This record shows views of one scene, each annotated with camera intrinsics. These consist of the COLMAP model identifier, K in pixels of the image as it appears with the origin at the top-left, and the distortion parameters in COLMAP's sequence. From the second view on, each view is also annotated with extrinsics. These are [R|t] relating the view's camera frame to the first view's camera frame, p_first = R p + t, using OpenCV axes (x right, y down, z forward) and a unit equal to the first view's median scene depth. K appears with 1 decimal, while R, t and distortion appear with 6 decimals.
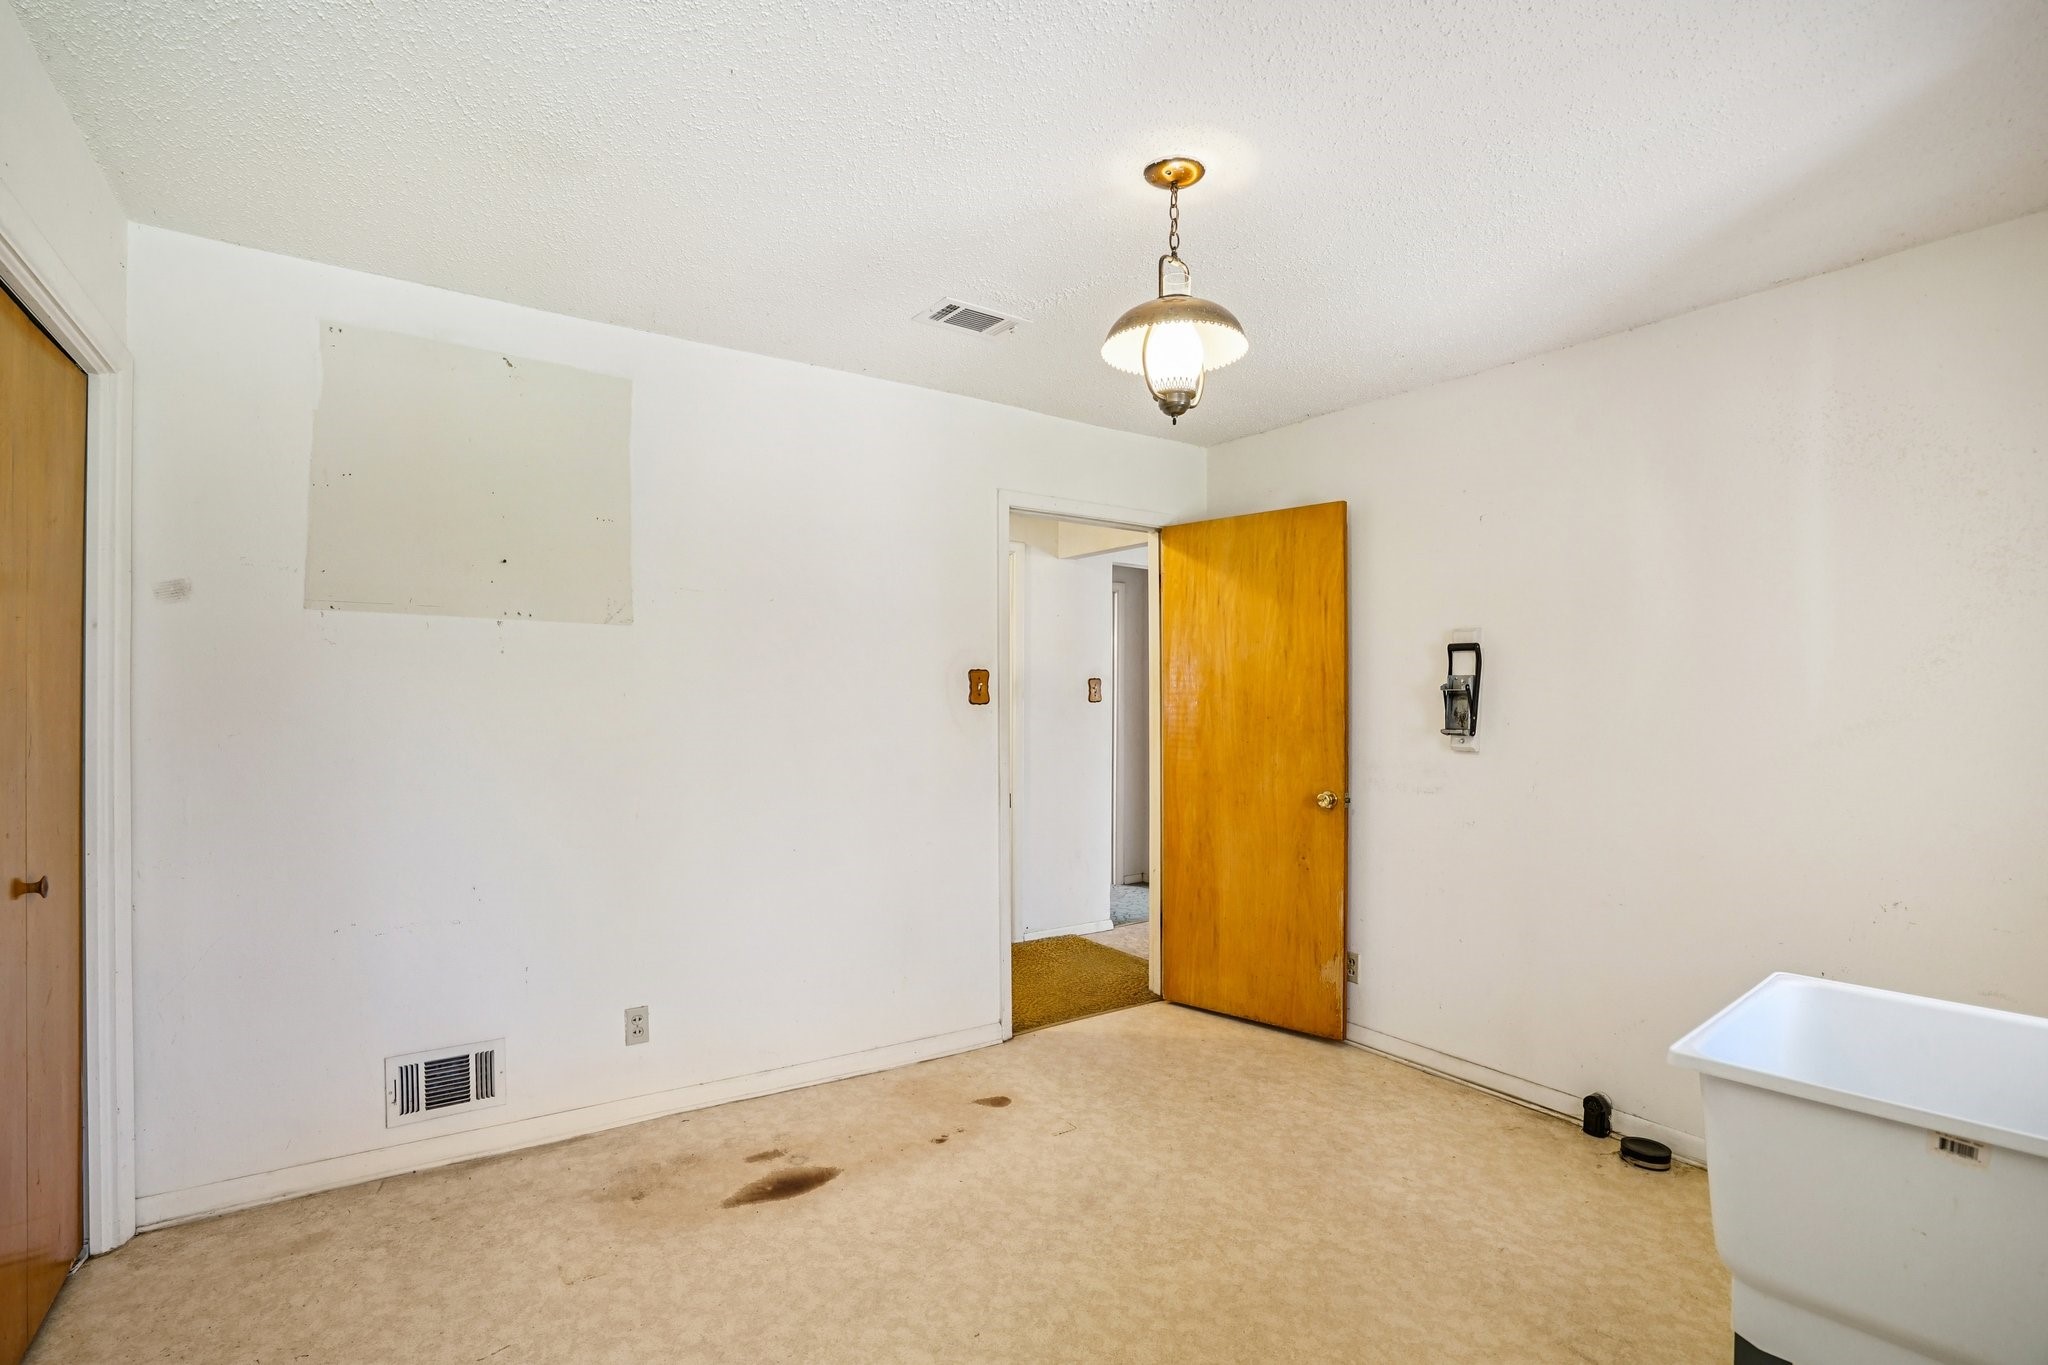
lens RADIAL K [[969.6, 0, 1009.7], [0, 969.6, 680.3], [0, 0, 1]] dist [-0.069327, 0.033747]
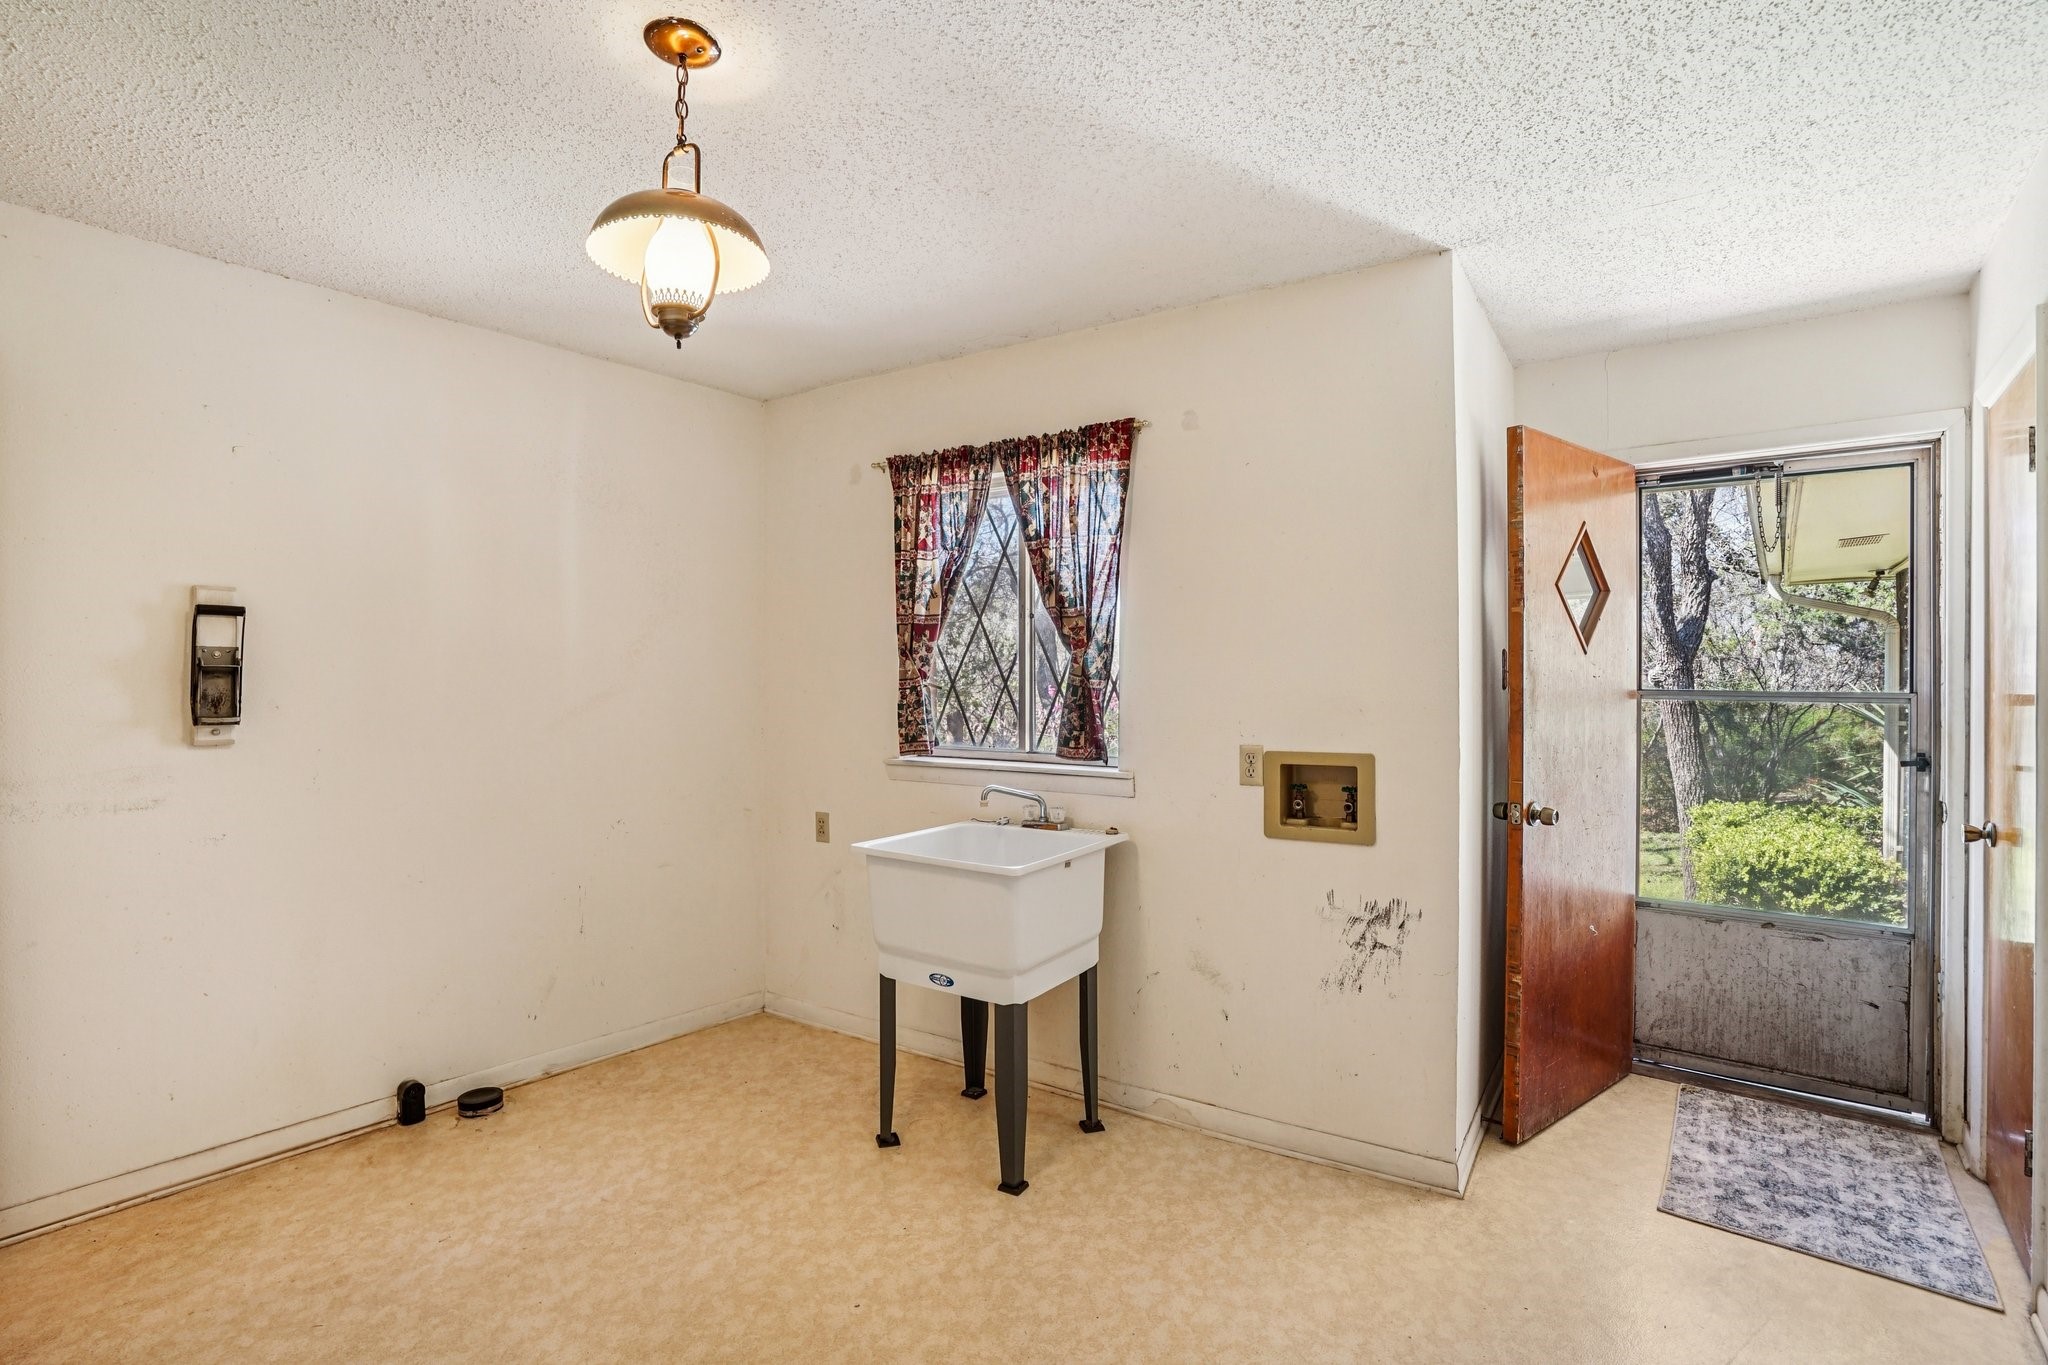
lens RADIAL K [[969.6, 0, 1009.7], [0, 969.6, 680.3], [0, 0, 1]] dist [-0.069327, 0.033747]
pose [[-0.308183, -0.007926, 0.951294, -0.489130], [-0.029443, 0.999566, -0.001210, 0.004323], [-0.950871, -0.028382, -0.308283, 0.705944]]
